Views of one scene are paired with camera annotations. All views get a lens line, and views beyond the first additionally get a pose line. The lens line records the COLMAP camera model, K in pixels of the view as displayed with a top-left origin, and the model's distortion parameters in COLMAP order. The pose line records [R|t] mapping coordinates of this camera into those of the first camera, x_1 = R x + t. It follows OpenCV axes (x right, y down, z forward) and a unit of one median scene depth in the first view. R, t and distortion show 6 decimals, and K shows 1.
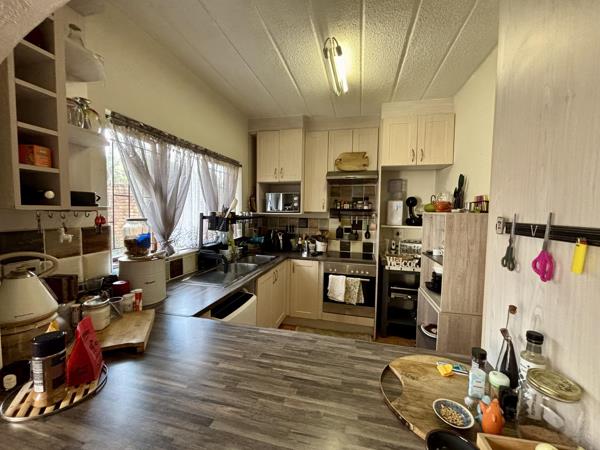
lens RADIAL K [[243.6, 0, 300.9], [0, 243.6, 224.2], [0, 0, 1]] dist [0.001506, 0.000808]
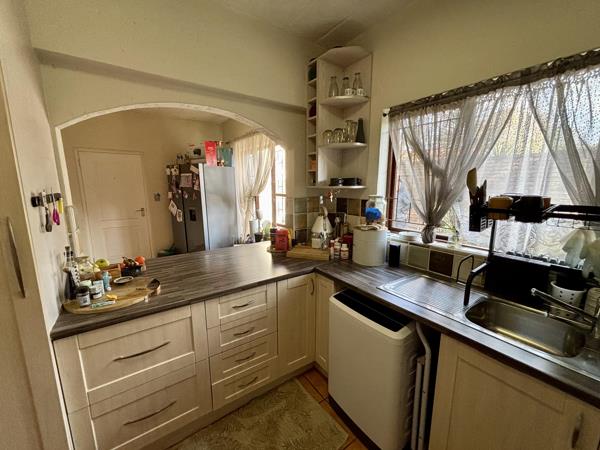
lens RADIAL K [[243.6, 0, 300.9], [0, 243.6, 224.2], [0, 0, 1]] dist [0.001506, 0.000808]
pose [[-0.659442, 0.110372, -0.743609, 0.260681], [-0.054715, 0.979493, 0.193905, -0.052077], [0.749761, 0.168556, -0.639880, 0.801223]]
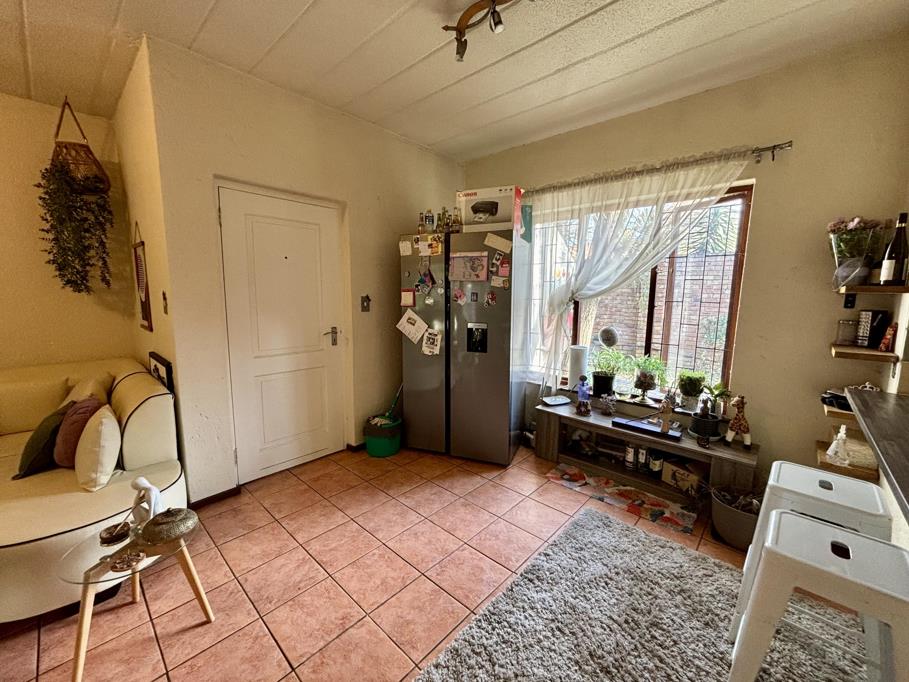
lens RADIAL K [[369.0, 0, 455.9], [0, 369.0, 339.9], [0, 0, 1]] dist [0.001506, 0.000808]
pose [[-0.482275, 0.092627, -0.871109, 0.518032], [-0.069559, 0.987205, 0.143482, 0.058803], [0.873254, 0.129791, -0.469662, -0.129036]]
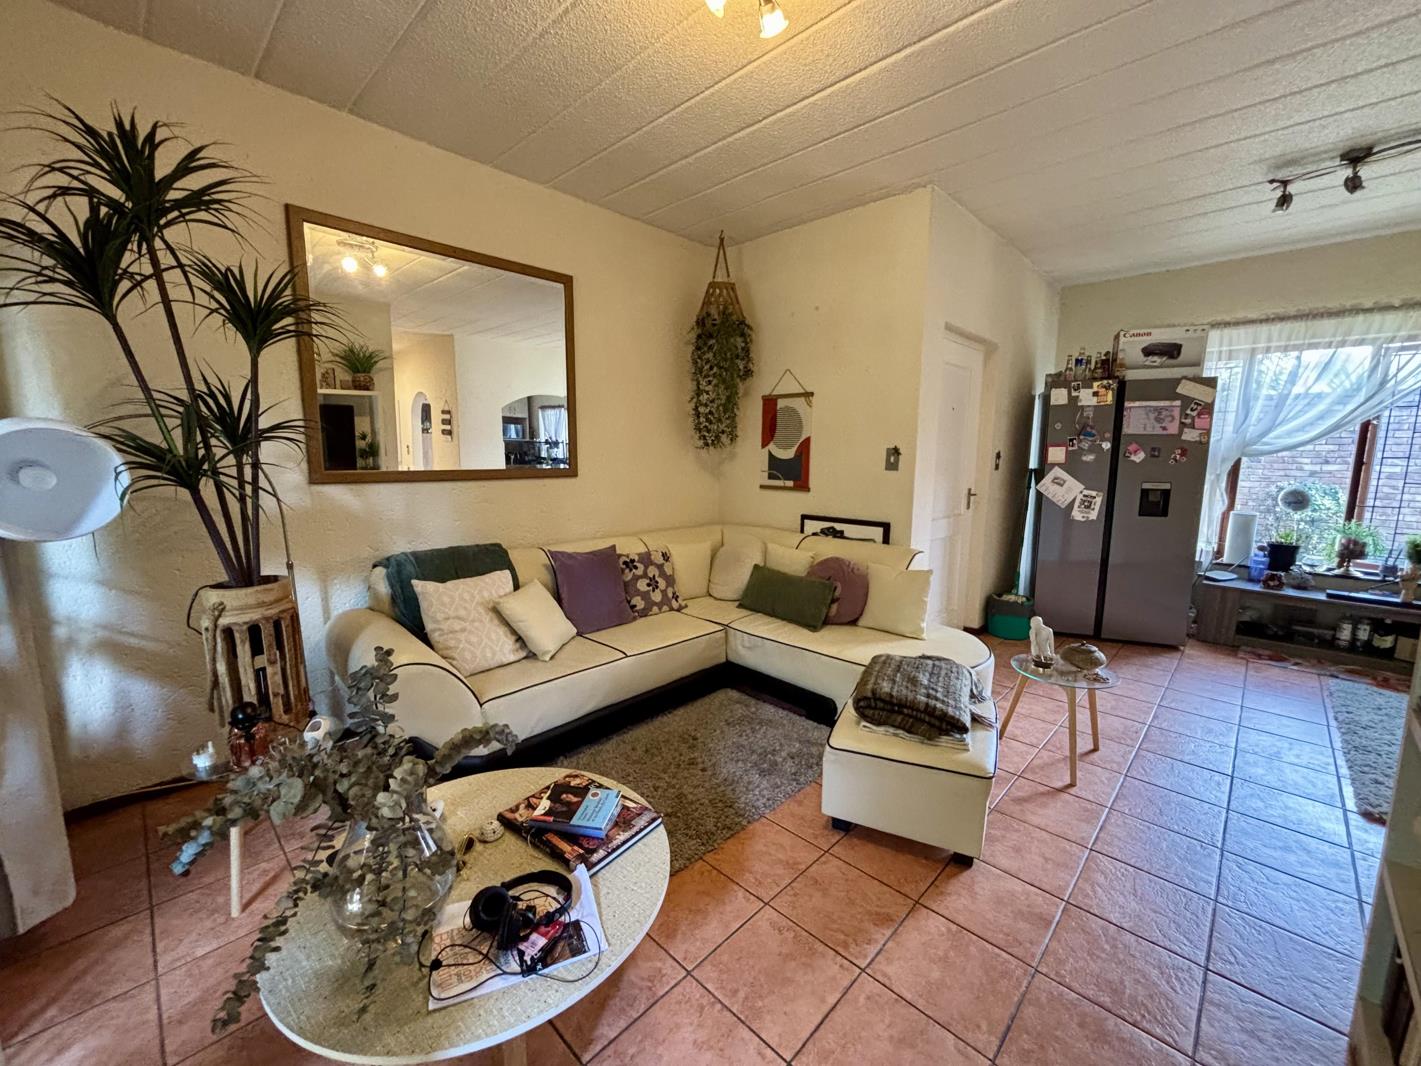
lens RADIAL K [[576.9, 0, 712.7], [0, 576.9, 531.2], [0, 0, 1]] dist [0.001506, 0.000808]
pose [[-0.498889, 0.099278, -0.860961, 1.305283], [-0.068026, 0.985867, 0.153099, 0.127254], [0.863992, 0.134947, -0.485084, -0.765031]]
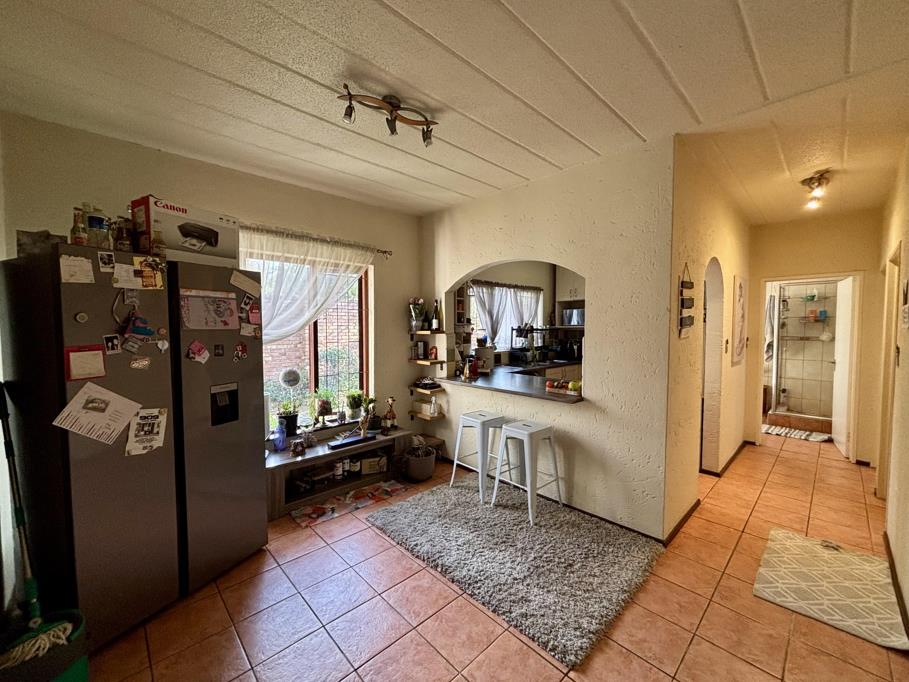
lens RADIAL K [[369.0, 0, 455.9], [0, 369.0, 339.9], [0, 0, 1]] dist [0.001506, 0.000808]
pose [[0.845415, 0.002622, -0.534103, 0.426343], [-0.015051, 0.999708, -0.018917, 0.068797], [0.533897, 0.024032, 0.845208, -0.921294]]
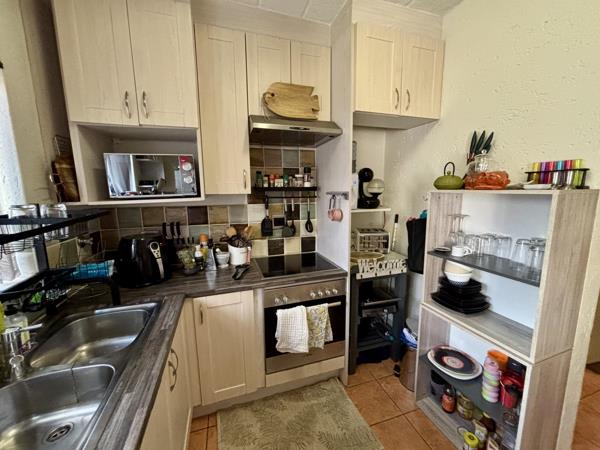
lens RADIAL K [[243.6, 0, 300.9], [0, 243.6, 224.2], [0, 0, 1]] dist [0.001506, 0.000808]
pose [[0.844673, -0.105248, 0.524834, -0.102319], [0.055691, 0.992438, 0.109390, -0.039631], [-0.532378, -0.063170, 0.844146, 0.522021]]
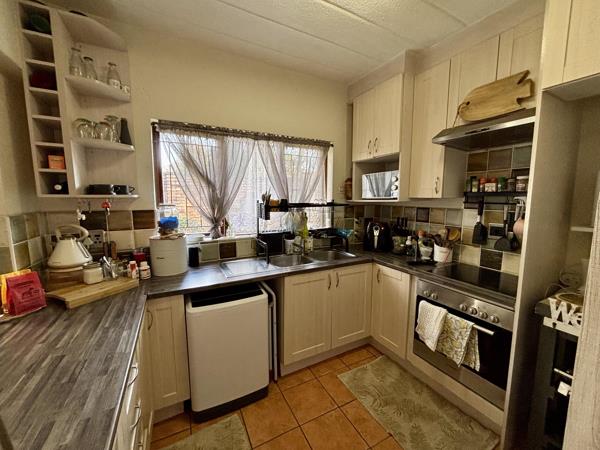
lens RADIAL K [[243.6, 0, 300.9], [0, 243.6, 224.2], [0, 0, 1]] dist [0.001506, 0.000808]
pose [[0.664763, 0.068470, -0.743910, 0.360402], [-0.033876, 0.997529, 0.061542, -0.011472], [0.746285, -0.015710, 0.665441, 0.359999]]
